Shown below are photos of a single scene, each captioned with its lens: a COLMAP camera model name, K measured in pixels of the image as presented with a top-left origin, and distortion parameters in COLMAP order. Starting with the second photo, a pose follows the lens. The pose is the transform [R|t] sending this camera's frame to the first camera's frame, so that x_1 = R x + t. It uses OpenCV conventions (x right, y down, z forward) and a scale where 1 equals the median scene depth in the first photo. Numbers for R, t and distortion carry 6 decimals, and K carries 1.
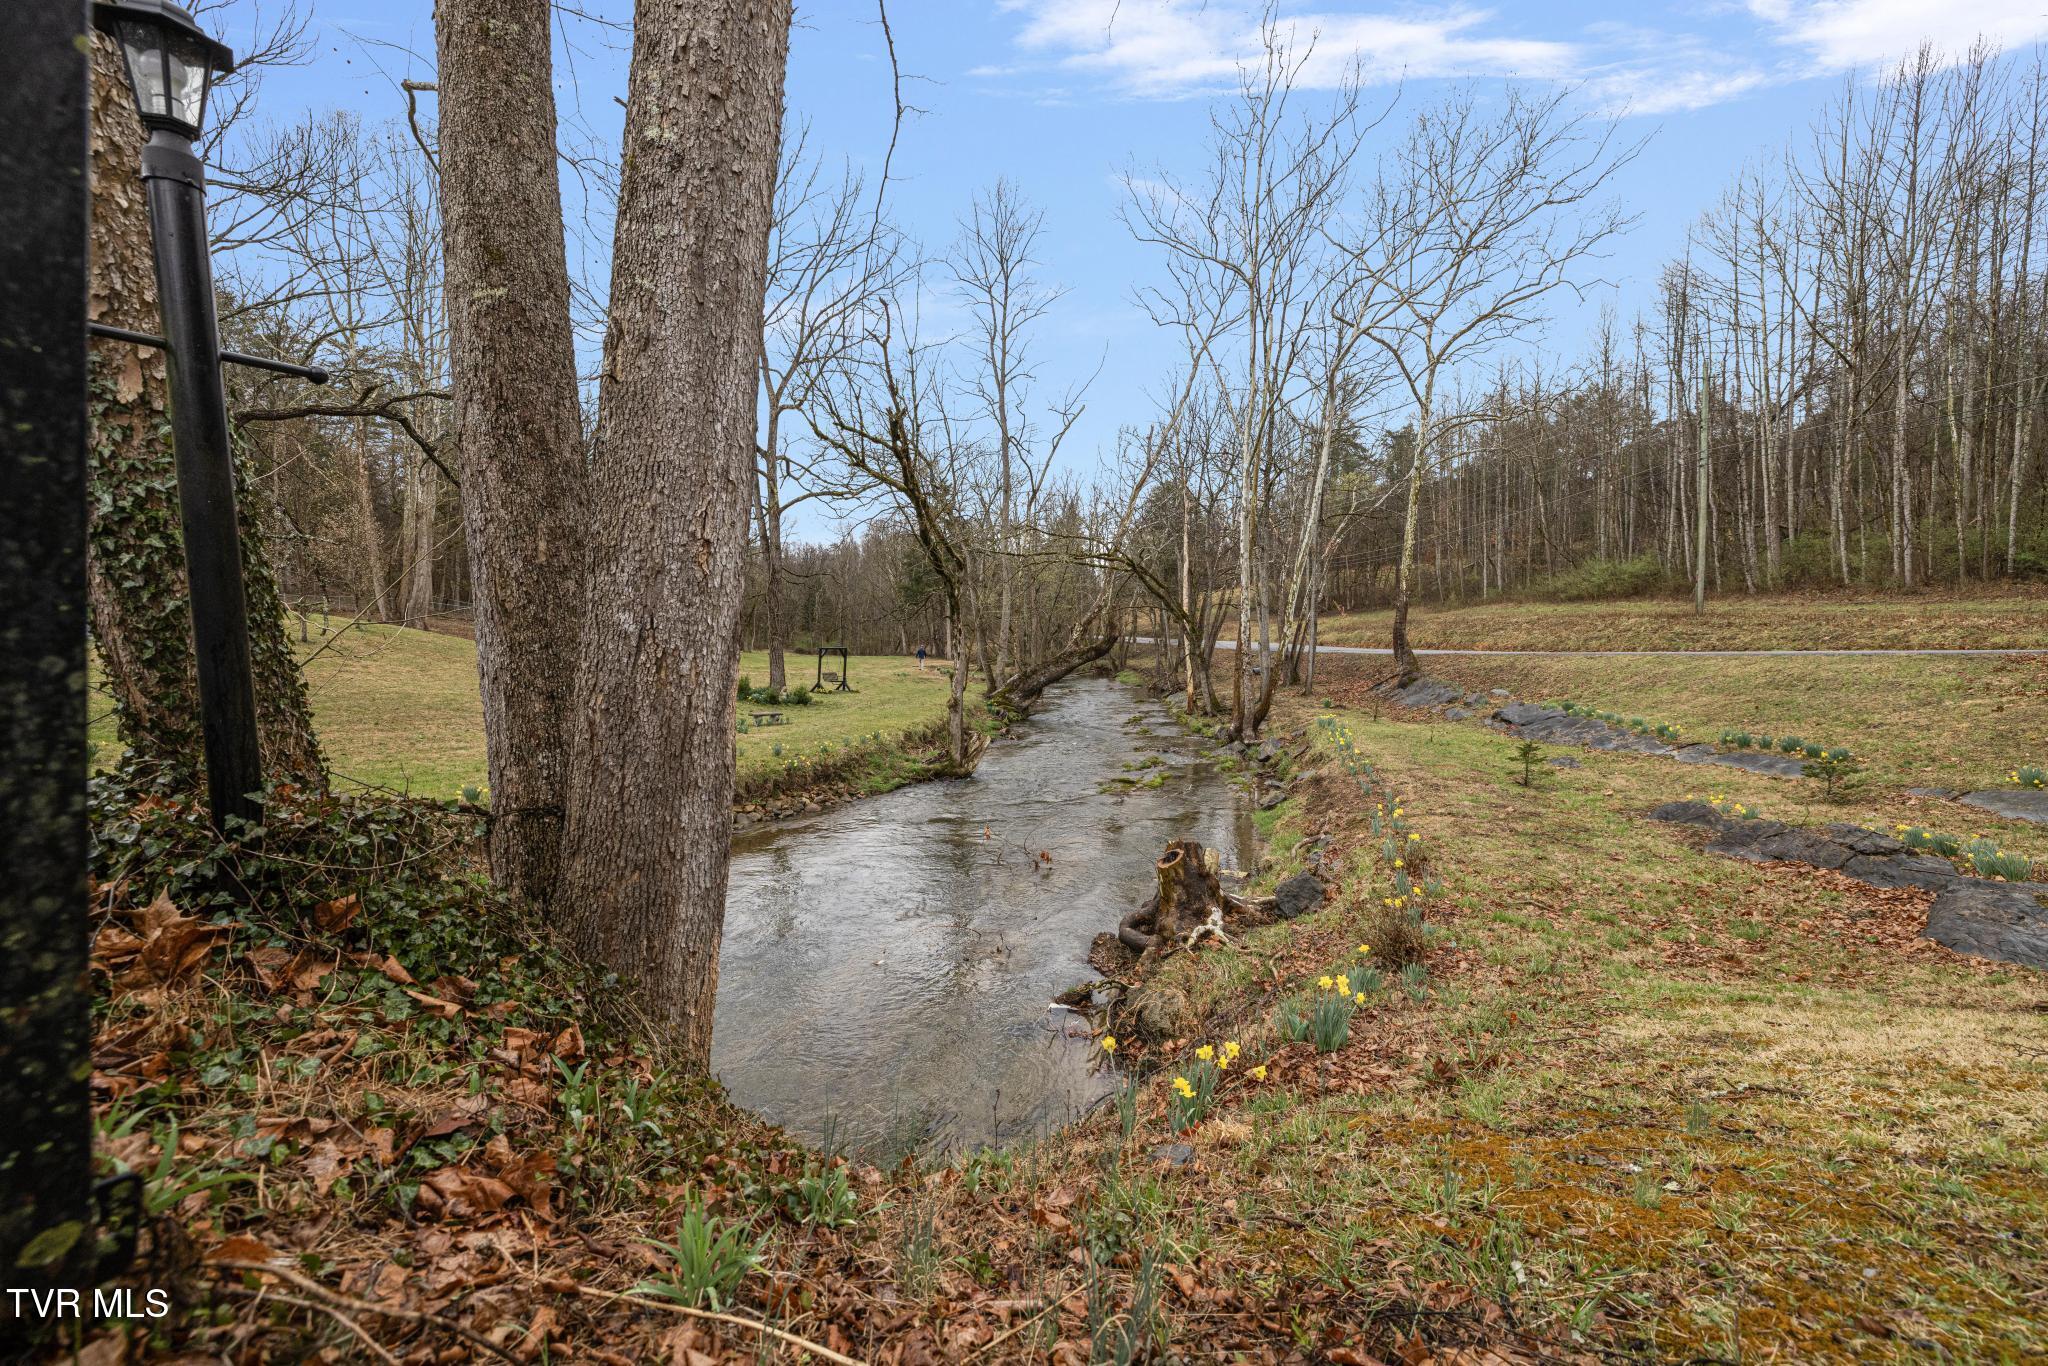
lens RADIAL K [[861.1, 0, 1027.4], [0, 861.1, 677.9], [0, 0, 1]] dist [0.002992, -0.000361]
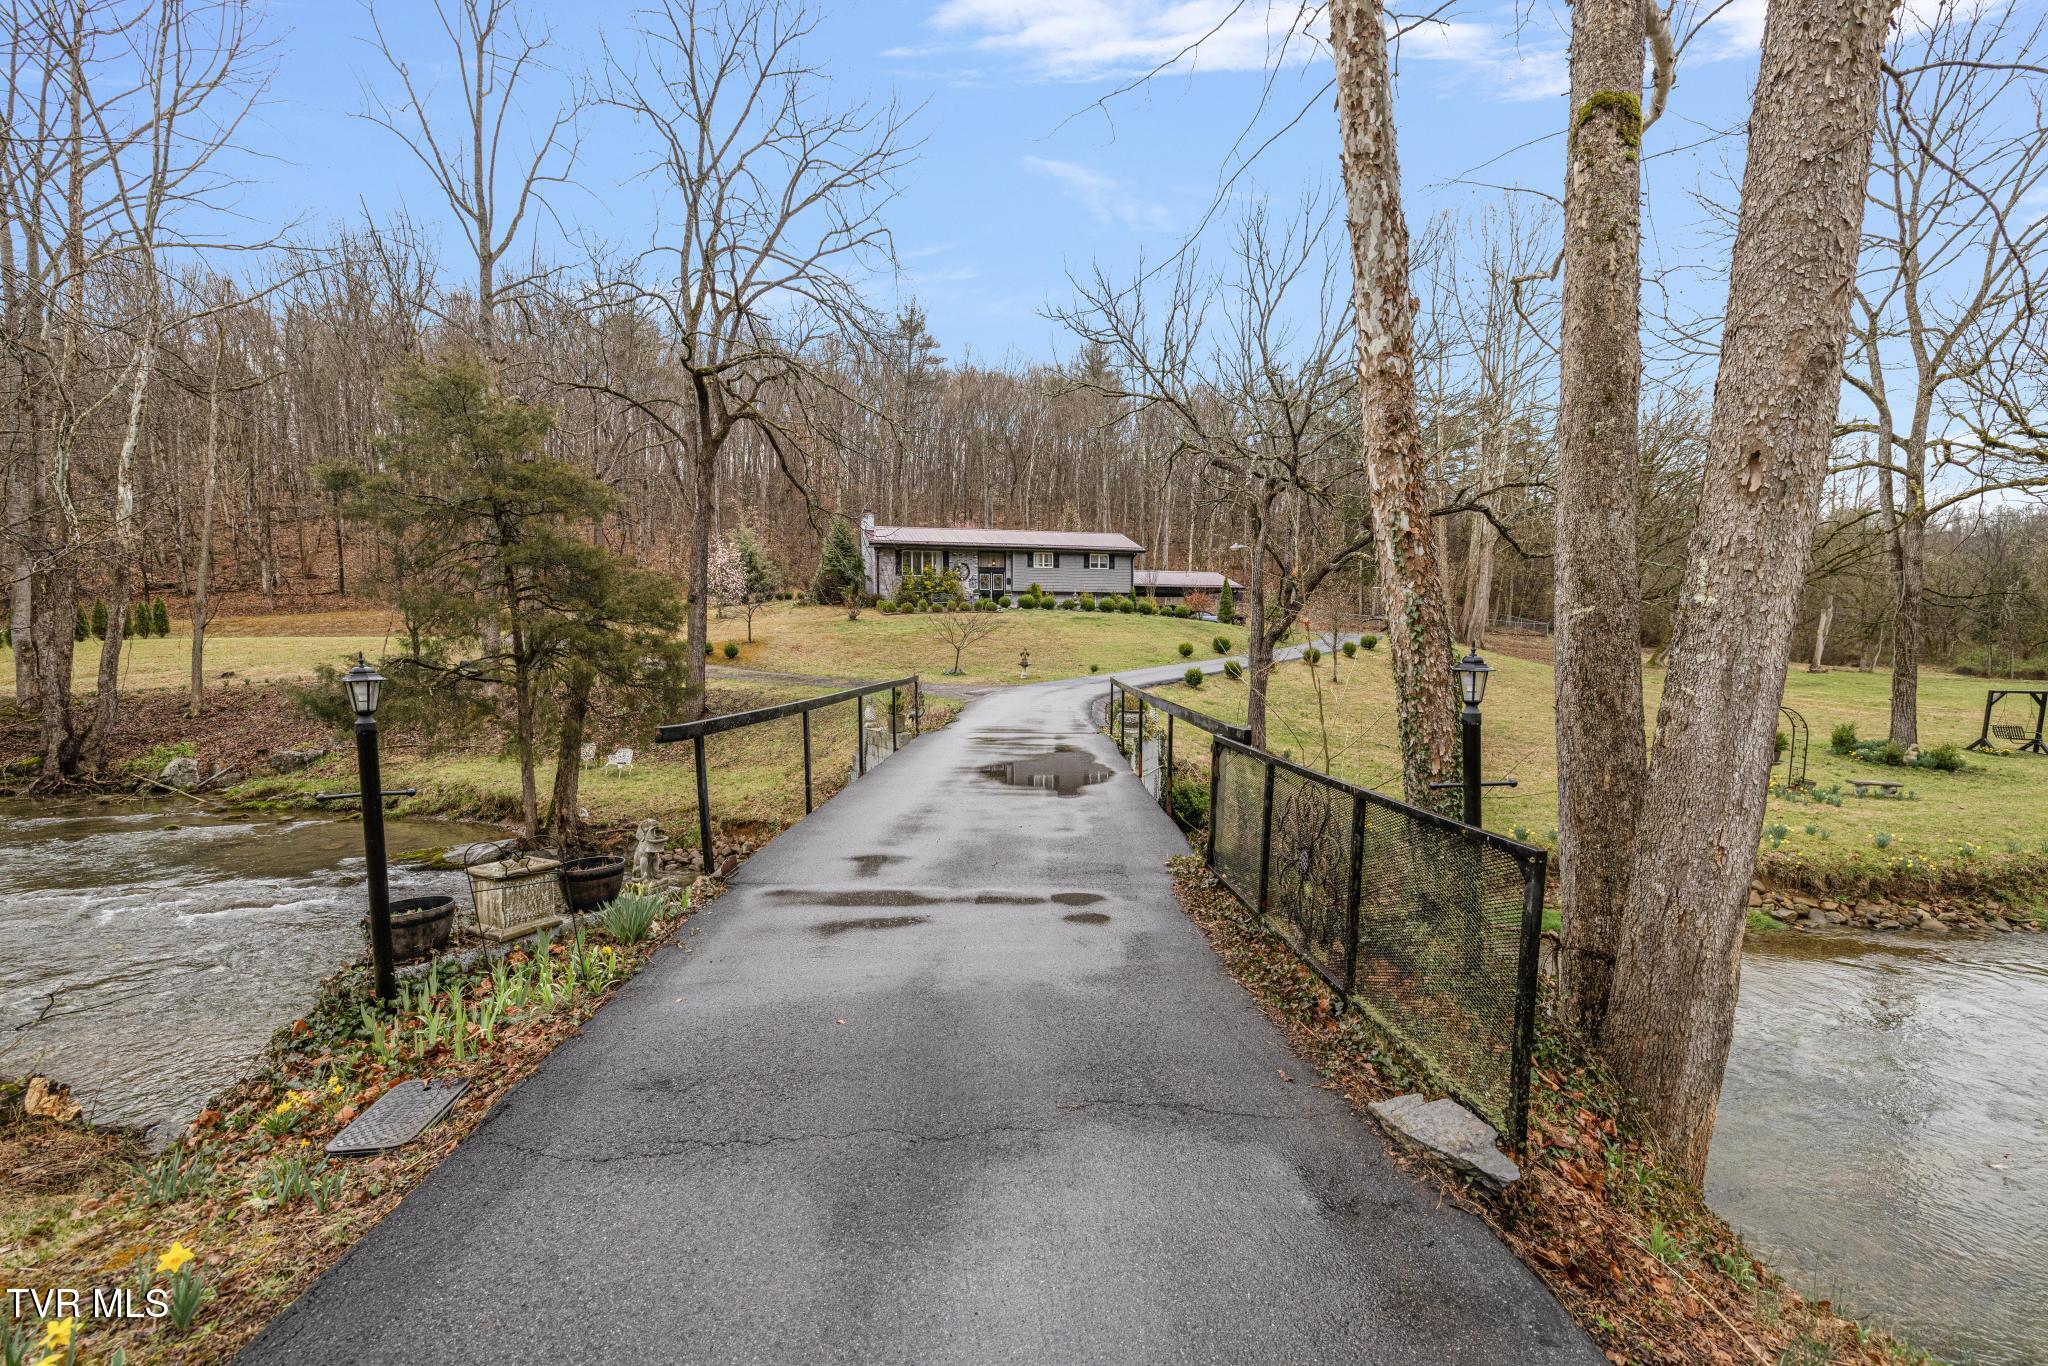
lens RADIAL K [[861.1, 0, 1025.5], [0, 861.1, 678.5], [0, 0, 1]] dist [0.002992, -0.000361]
pose [[0.462510, 0.052058, -0.885085, 0.382065], [-0.050170, 0.998212, 0.032495, -0.415759], [0.885194, 0.029375, 0.464295, -0.789567]]
